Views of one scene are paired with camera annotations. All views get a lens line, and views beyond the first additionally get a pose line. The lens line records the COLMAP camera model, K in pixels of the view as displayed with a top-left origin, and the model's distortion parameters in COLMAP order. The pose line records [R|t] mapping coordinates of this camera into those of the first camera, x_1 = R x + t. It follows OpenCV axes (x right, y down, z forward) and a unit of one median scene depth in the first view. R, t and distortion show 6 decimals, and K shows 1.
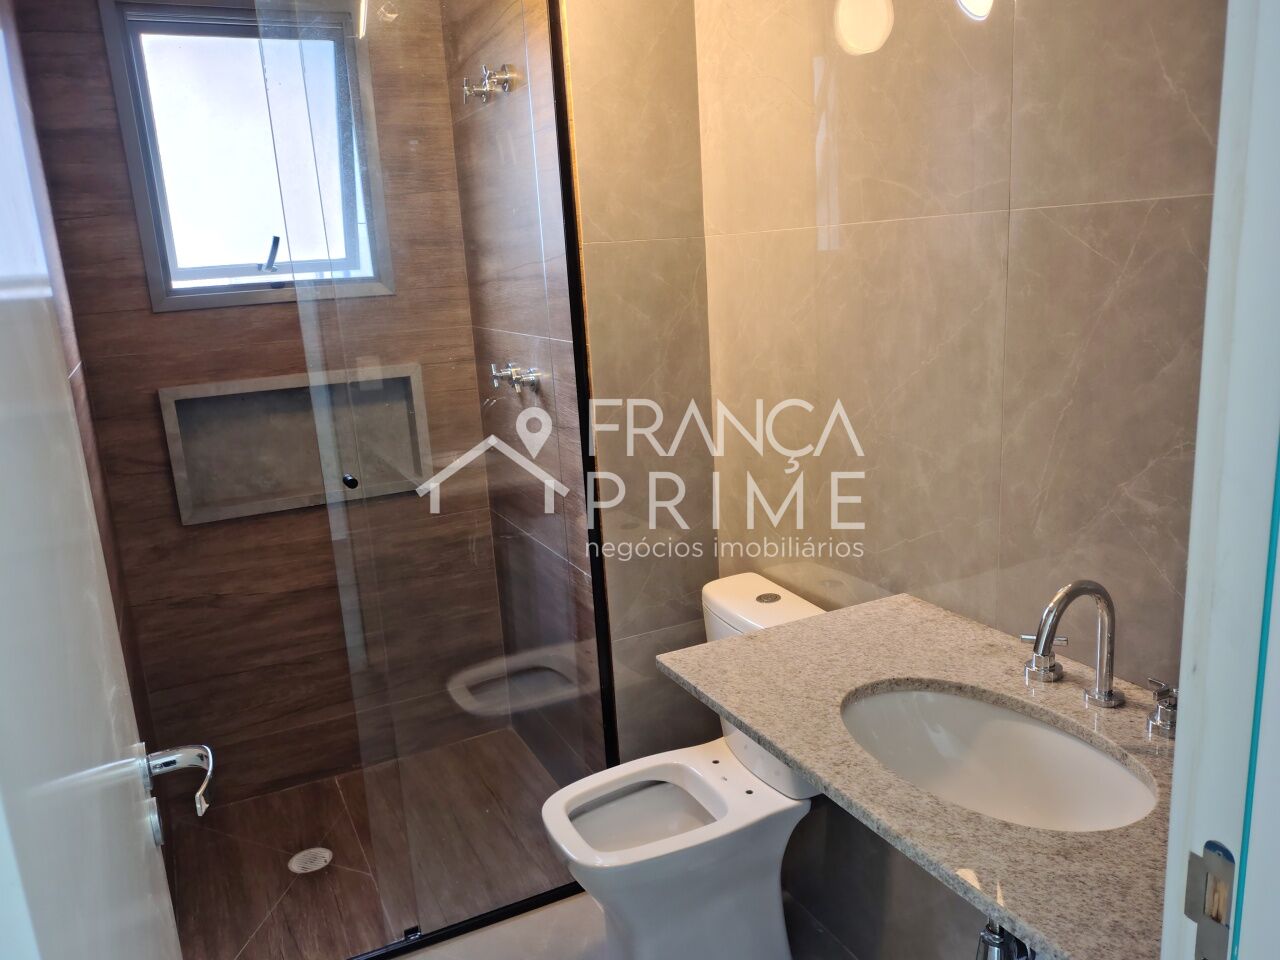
lens RADIAL K [[976.9, 0, 673.9], [0, 976.9, 474.2], [0, 0, 1]] dist [0.069457, -0.097617]
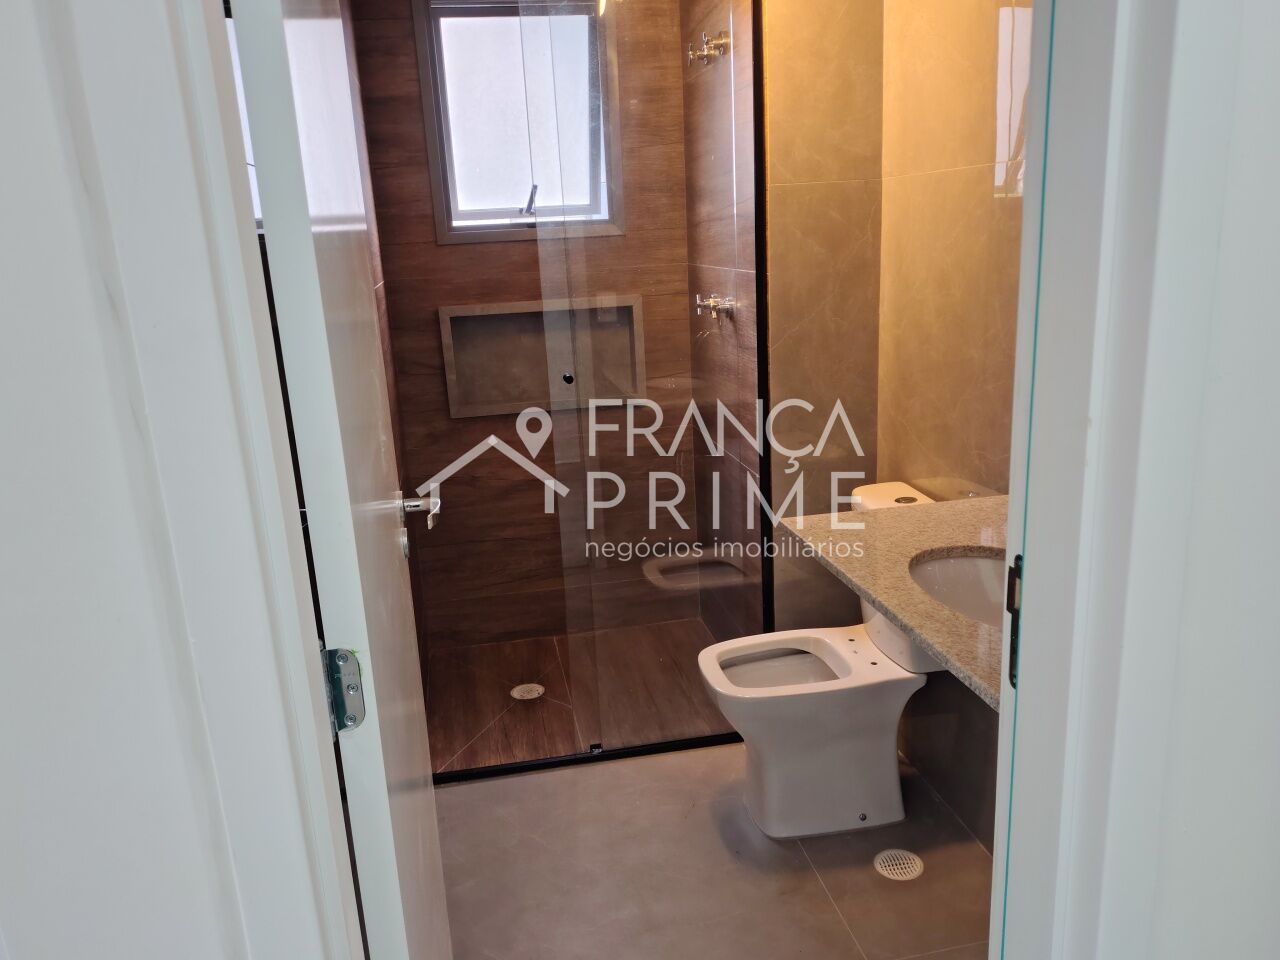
lens RADIAL K [[976.9, 0, 651.2], [0, 976.9, 467.8], [0, 0, 1]] dist [0.069457, -0.097617]
pose [[0.960582, 0.074937, -0.267706, 0.093701], [-0.065726, 0.996901, 0.043218, 0.048842], [0.270115, -0.023919, 0.962531, -0.142417]]
